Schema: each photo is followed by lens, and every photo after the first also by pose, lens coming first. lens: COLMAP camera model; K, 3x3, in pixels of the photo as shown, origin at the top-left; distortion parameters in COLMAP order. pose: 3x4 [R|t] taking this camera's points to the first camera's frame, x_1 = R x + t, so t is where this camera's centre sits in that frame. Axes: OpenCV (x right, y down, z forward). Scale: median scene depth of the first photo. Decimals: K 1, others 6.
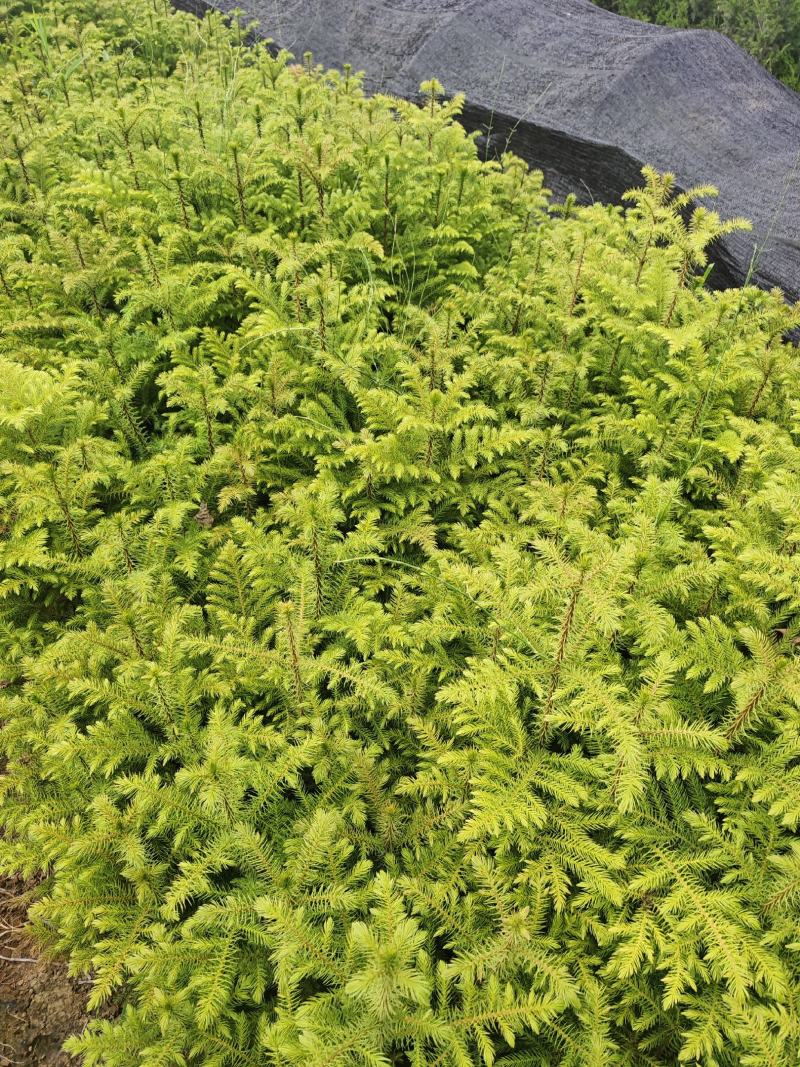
lens RADIAL K [[754.8, 0, 399.0], [0, 754.8, 508.9], [0, 0, 1]] dist [0.036548, -0.052203]
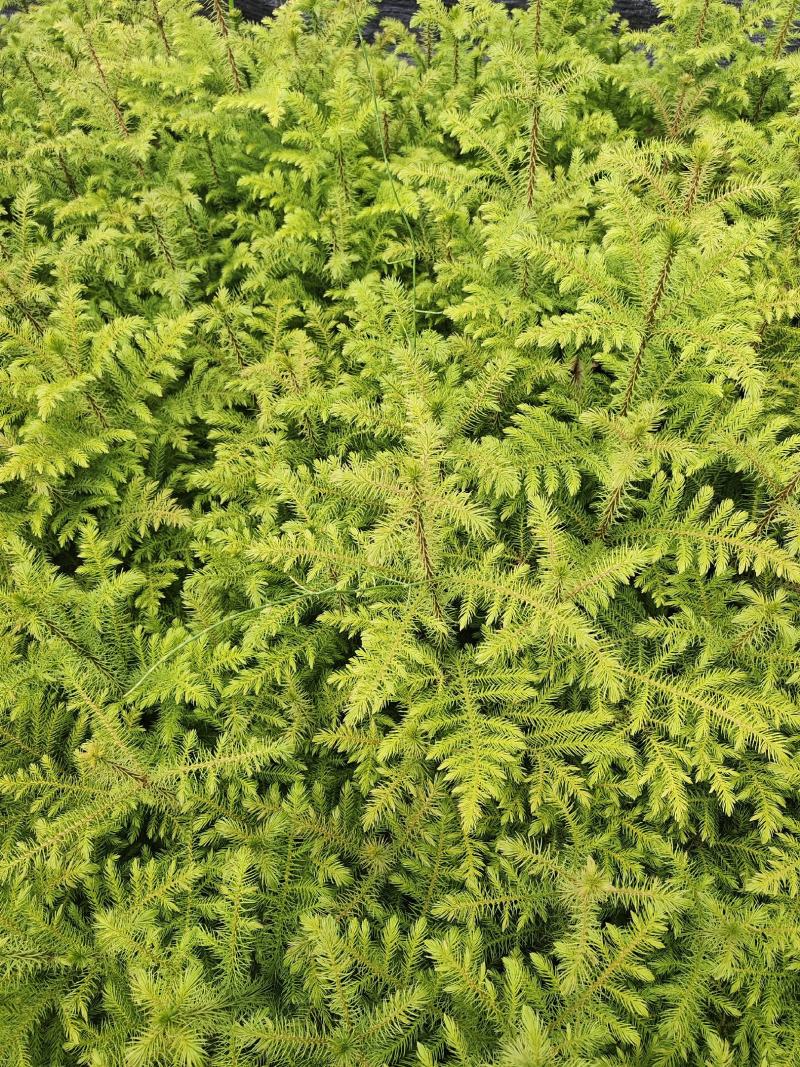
lens RADIAL K [[754.8, 0, 399.0], [0, 754.8, 508.9], [0, 0, 1]] dist [0.036548, -0.052203]
pose [[0.755038, -0.602566, 0.258518, 0.013931], [0.515221, 0.789094, 0.334483, -0.092921], [-0.405543, -0.119354, 0.906250, 0.199609]]
